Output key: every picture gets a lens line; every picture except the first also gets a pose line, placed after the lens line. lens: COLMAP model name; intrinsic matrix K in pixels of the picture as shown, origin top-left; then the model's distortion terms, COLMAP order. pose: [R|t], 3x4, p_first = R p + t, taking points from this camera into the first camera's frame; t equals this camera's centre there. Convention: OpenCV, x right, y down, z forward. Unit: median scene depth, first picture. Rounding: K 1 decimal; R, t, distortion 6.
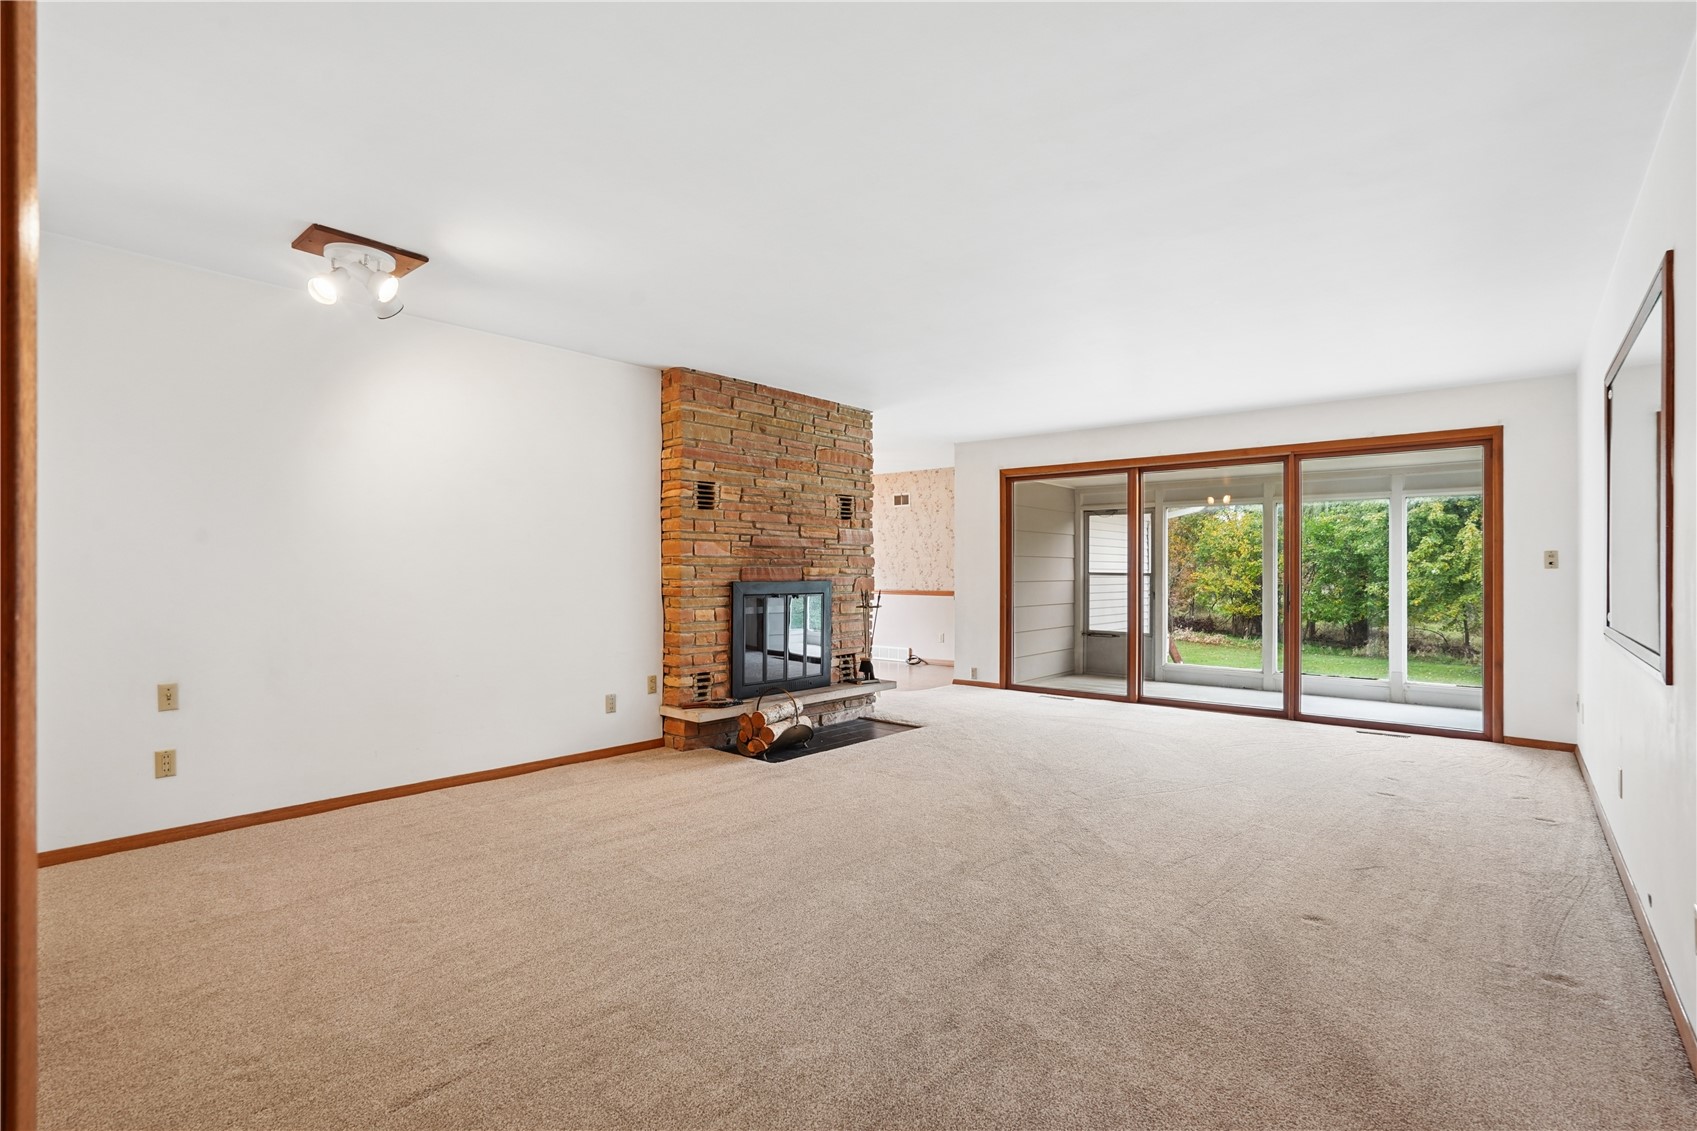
lens RADIAL K [[792.1, 0, 847.1], [0, 792.1, 575.3], [0, 0, 1]] dist [-0.044867, 0.006686]
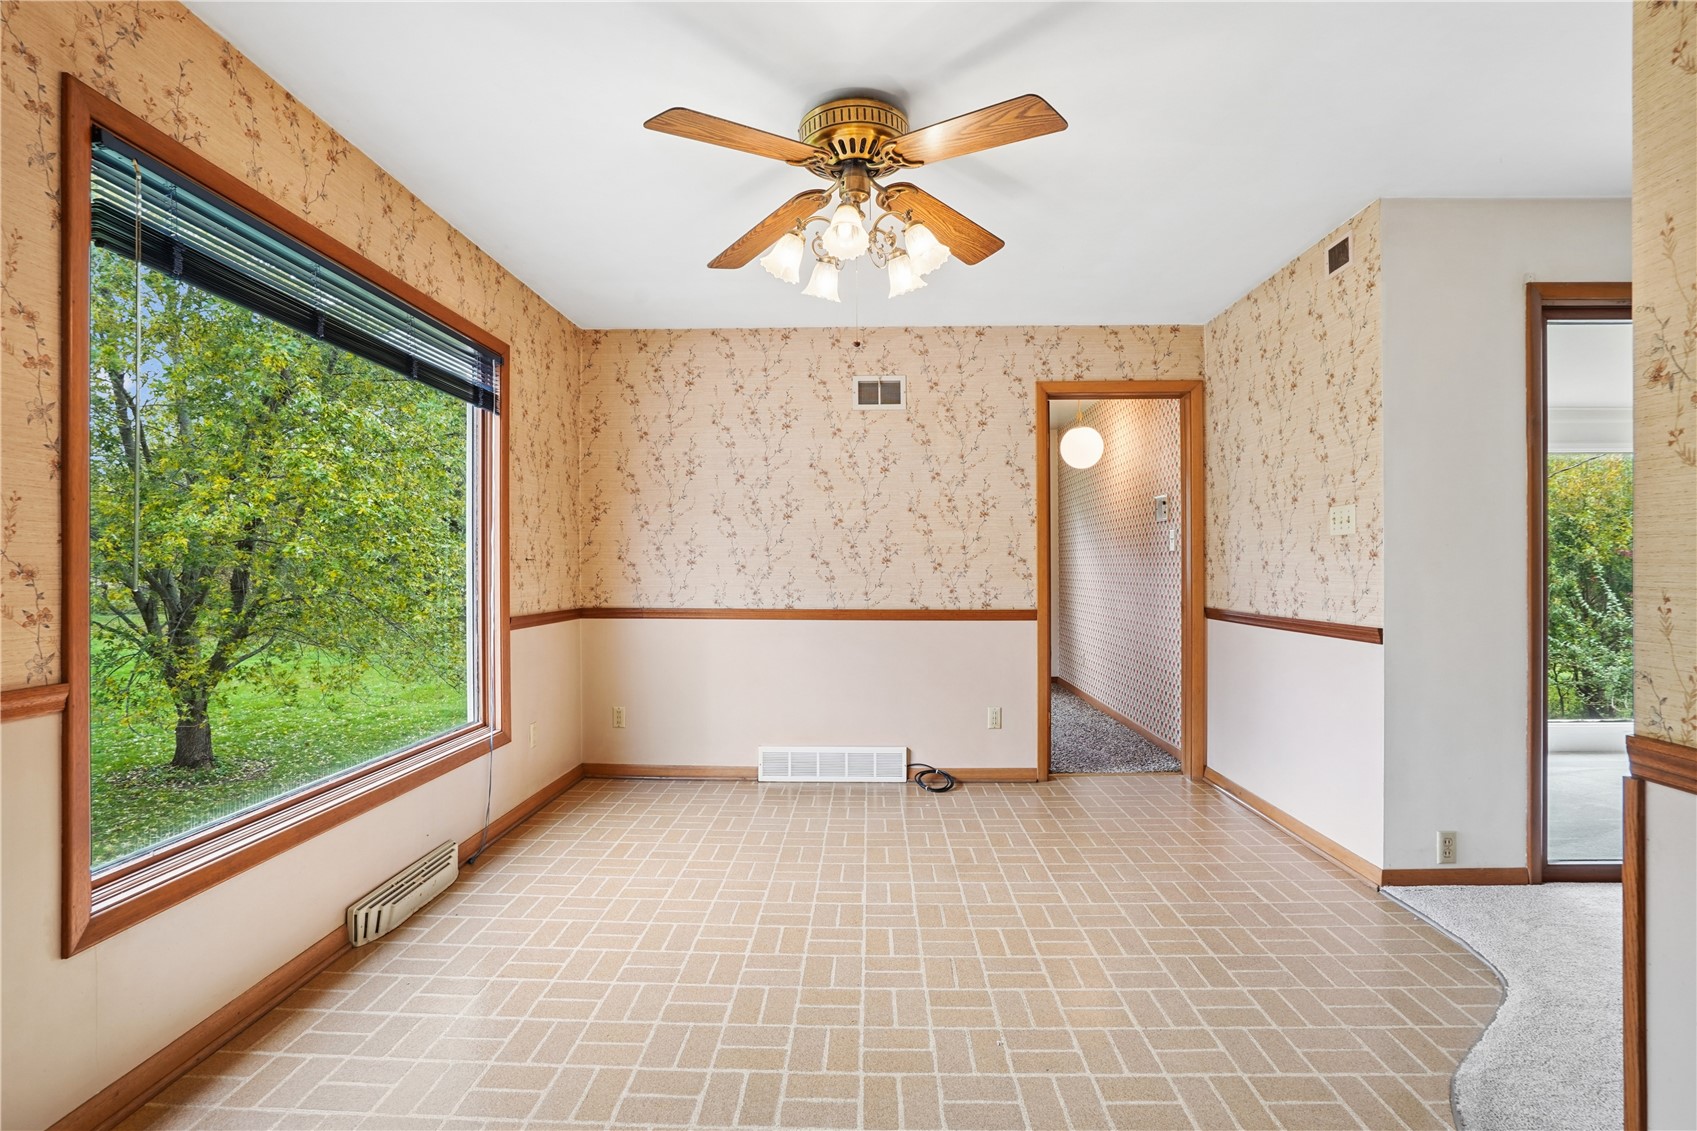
lens RADIAL K [[792.1, 0, 844.7], [0, 792.1, 554.3], [0, 0, 1]] dist [-0.044867, 0.006686]
pose [[0.765341, 0.006567, 0.643591, -0.383729], [0.003943, 0.999881, -0.014891, -0.007076], [-0.643613, 0.013935, 0.765224, 1.255519]]
